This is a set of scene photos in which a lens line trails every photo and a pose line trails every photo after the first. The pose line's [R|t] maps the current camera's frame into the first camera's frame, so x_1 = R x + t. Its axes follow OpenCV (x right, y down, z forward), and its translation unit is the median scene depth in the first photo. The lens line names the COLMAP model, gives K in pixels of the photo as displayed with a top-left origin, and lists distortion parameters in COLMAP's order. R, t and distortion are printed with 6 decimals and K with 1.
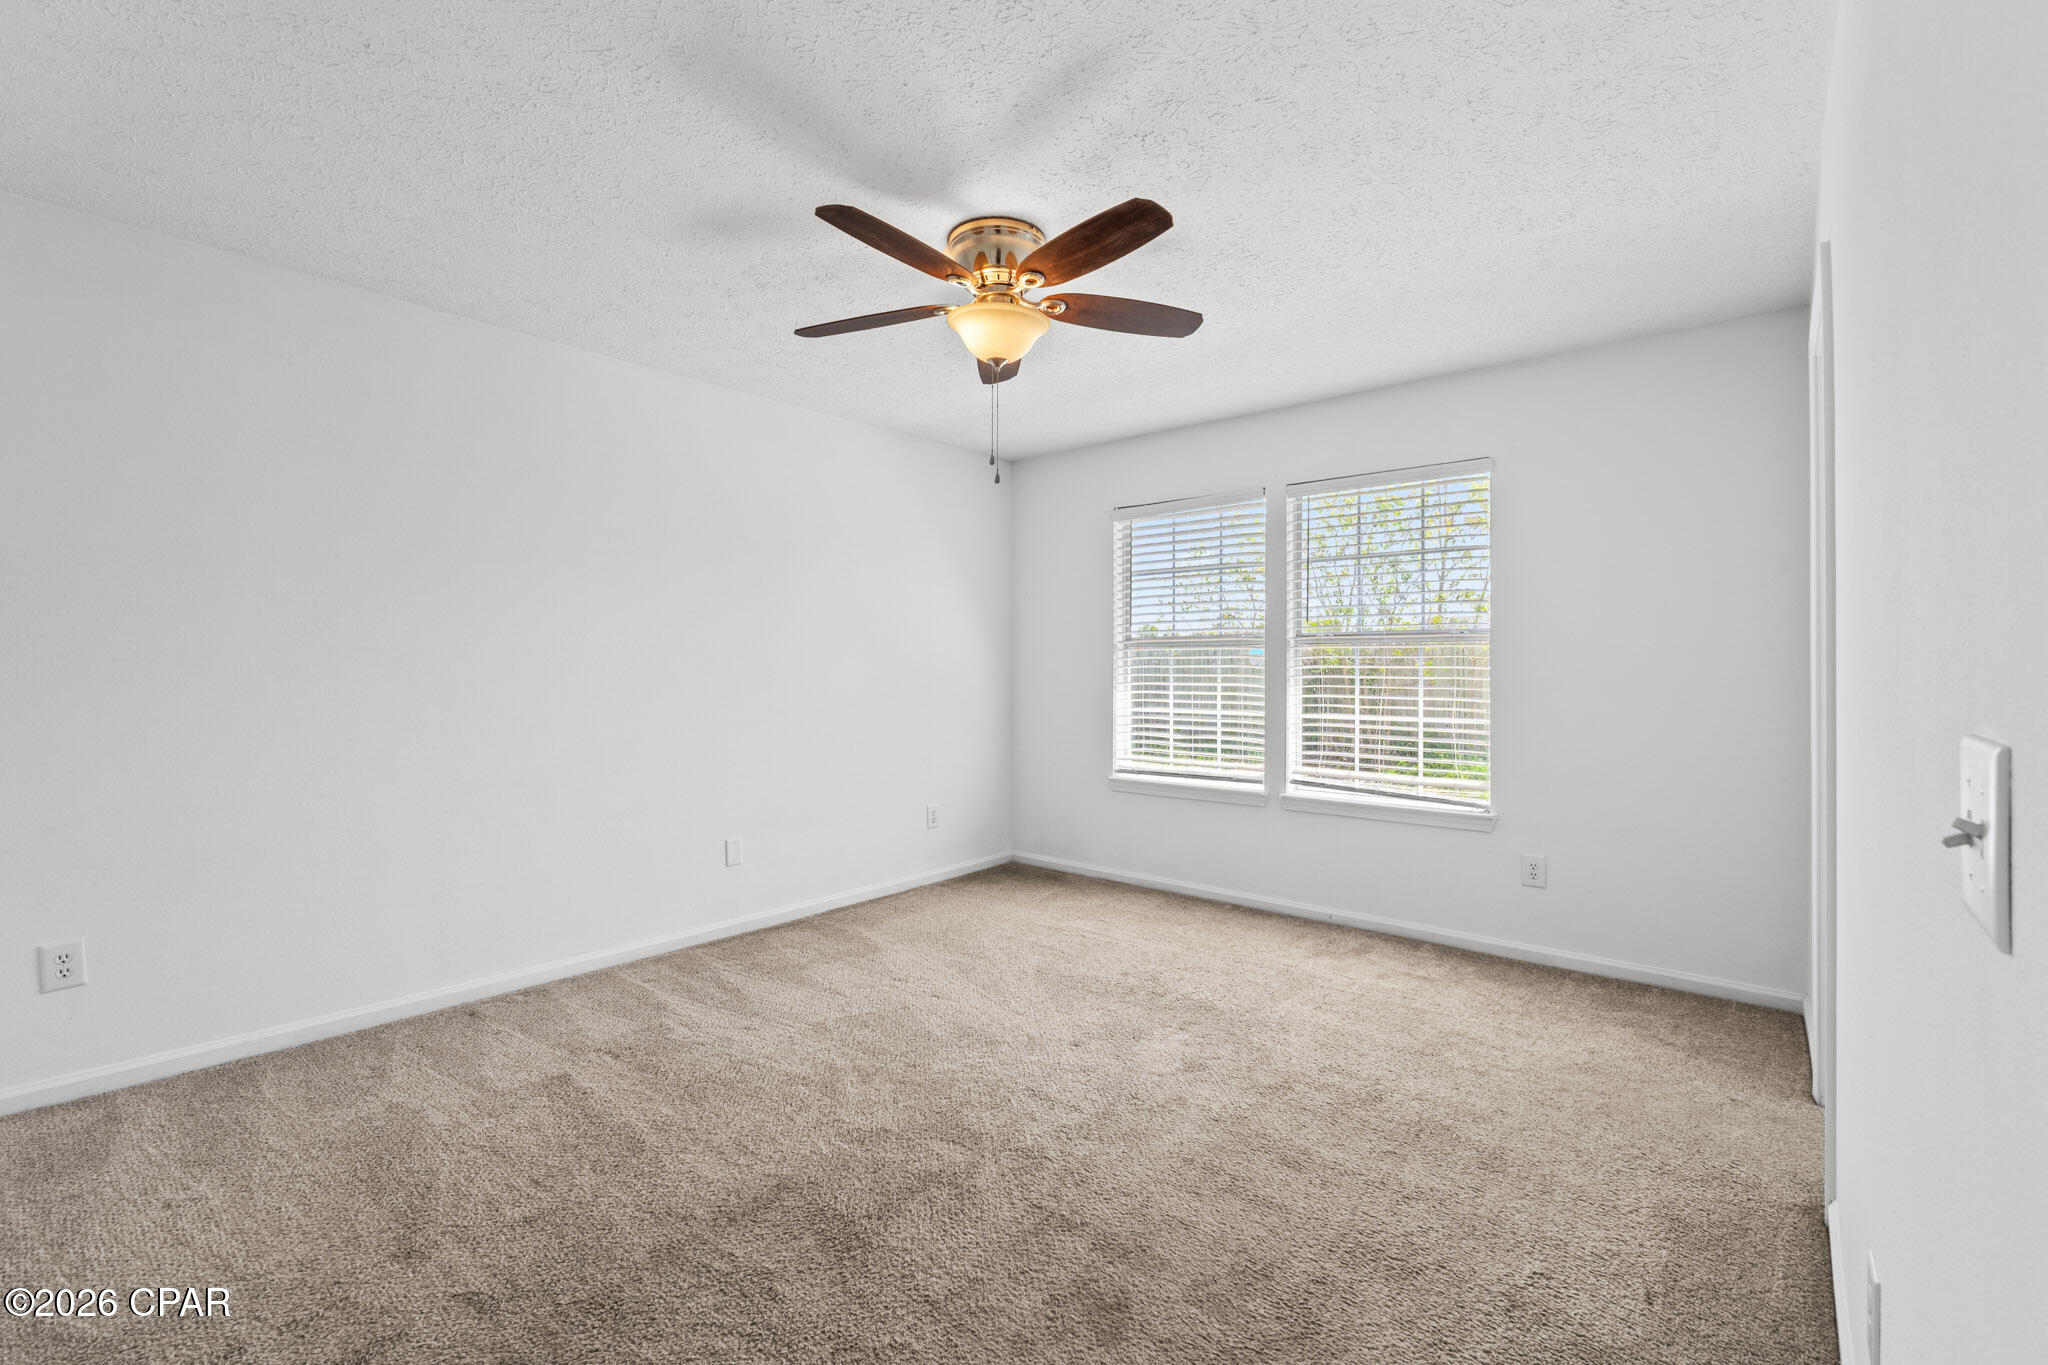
lens RADIAL K [[880.5, 0, 1030.0], [0, 880.5, 677.5], [0, 0, 1]] dist [-0.008813, -0.000158]
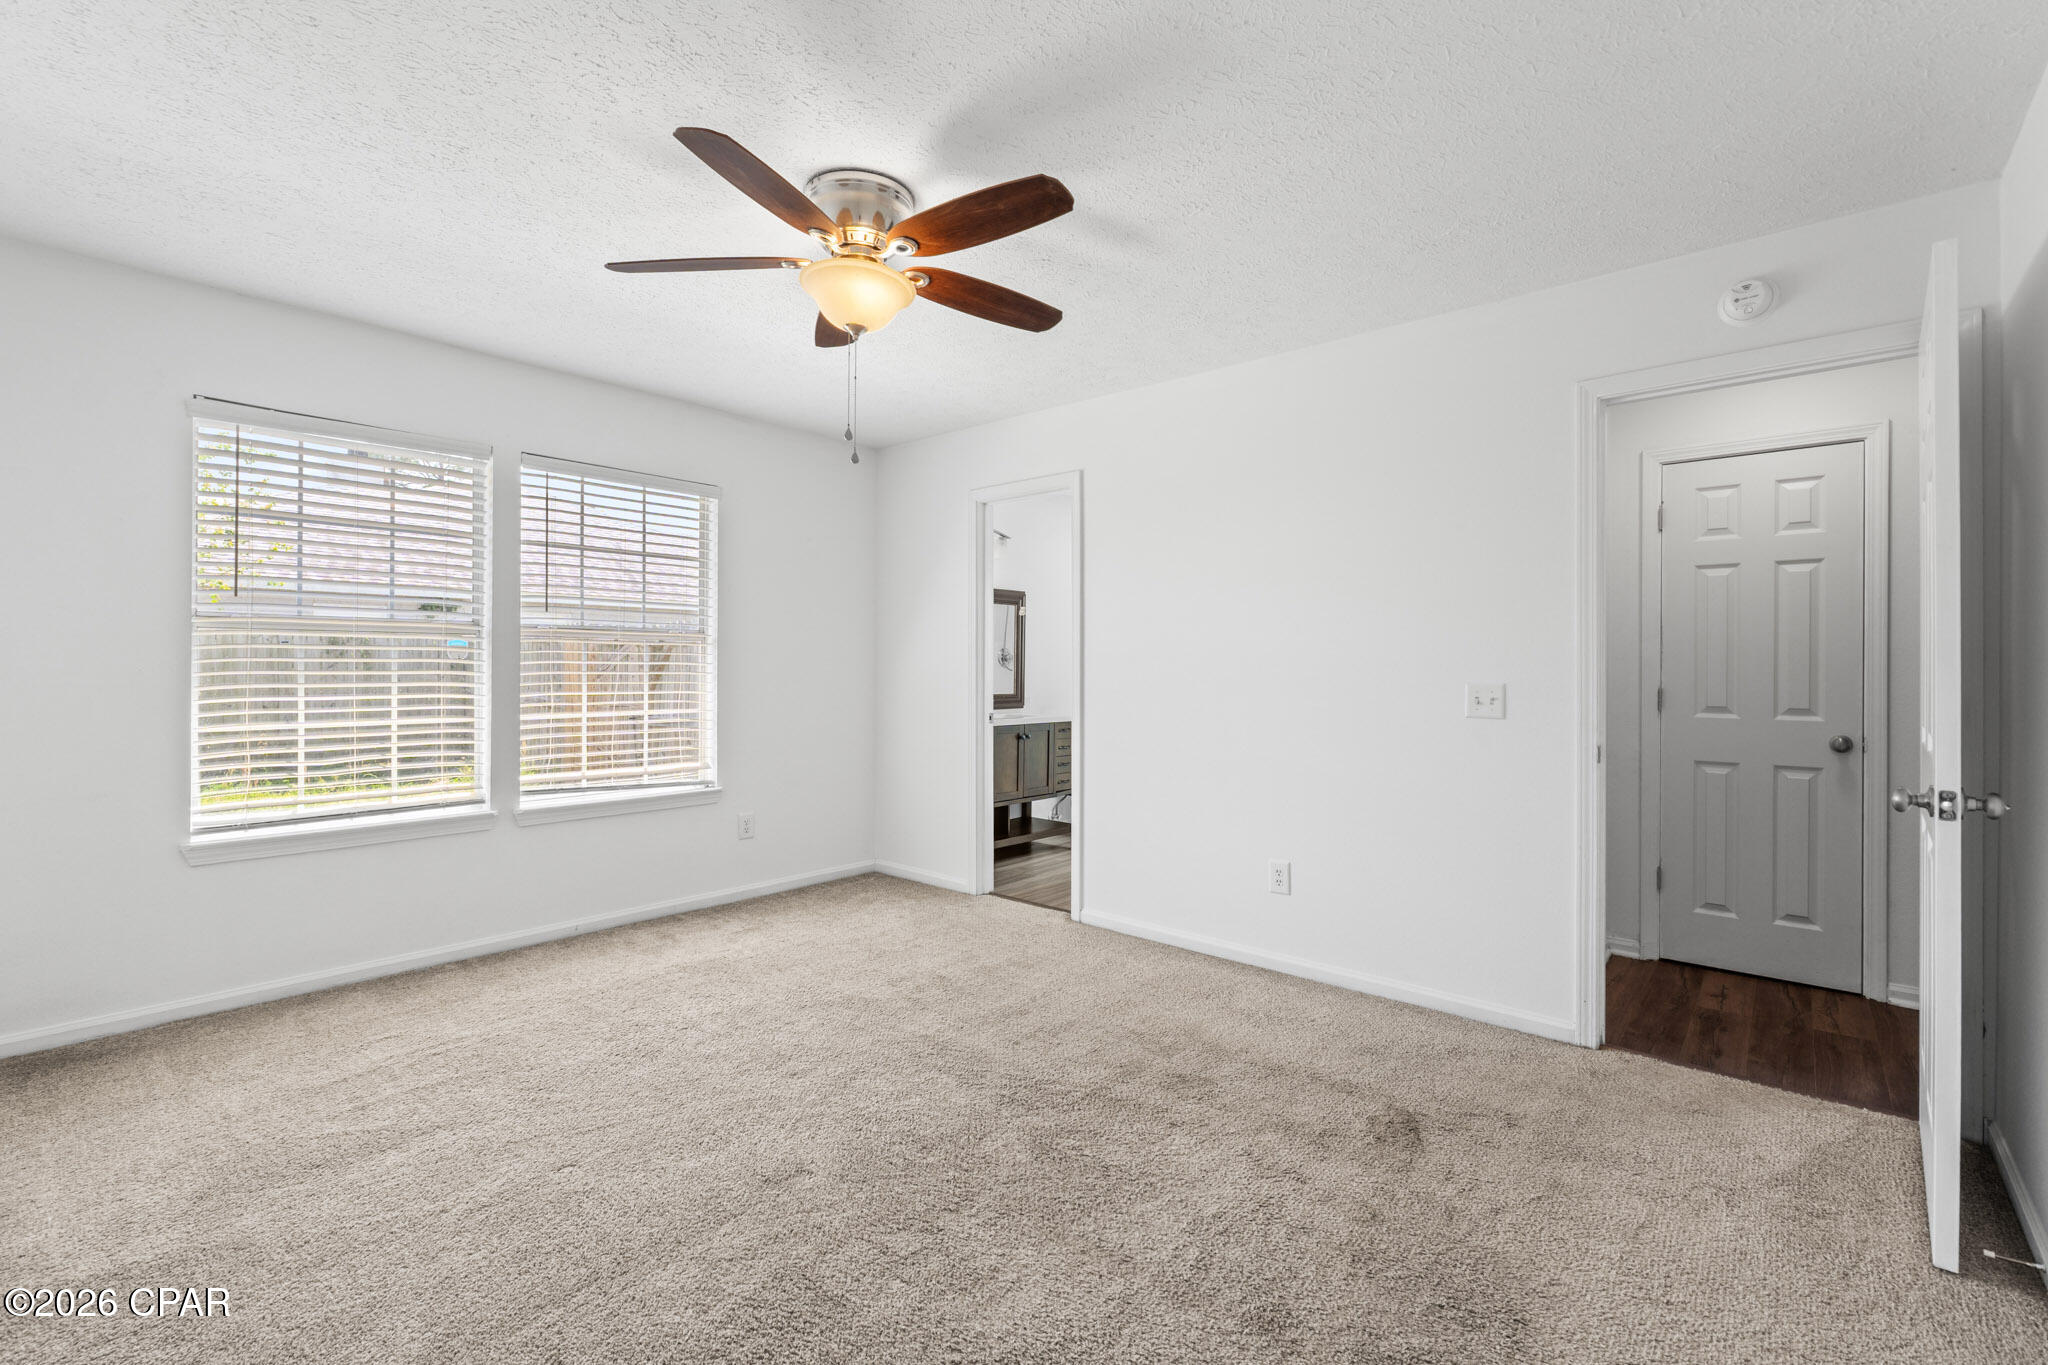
lens RADIAL K [[880.5, 0, 1031.4], [0, 880.5, 670.0], [0, 0, 1]] dist [-0.008813, -0.000158]
pose [[0.005203, -0.005319, 0.999972, -0.617694], [0.004457, 0.999976, 0.005296, -0.007034], [-0.999977, 0.004429, 0.005227, 0.530598]]
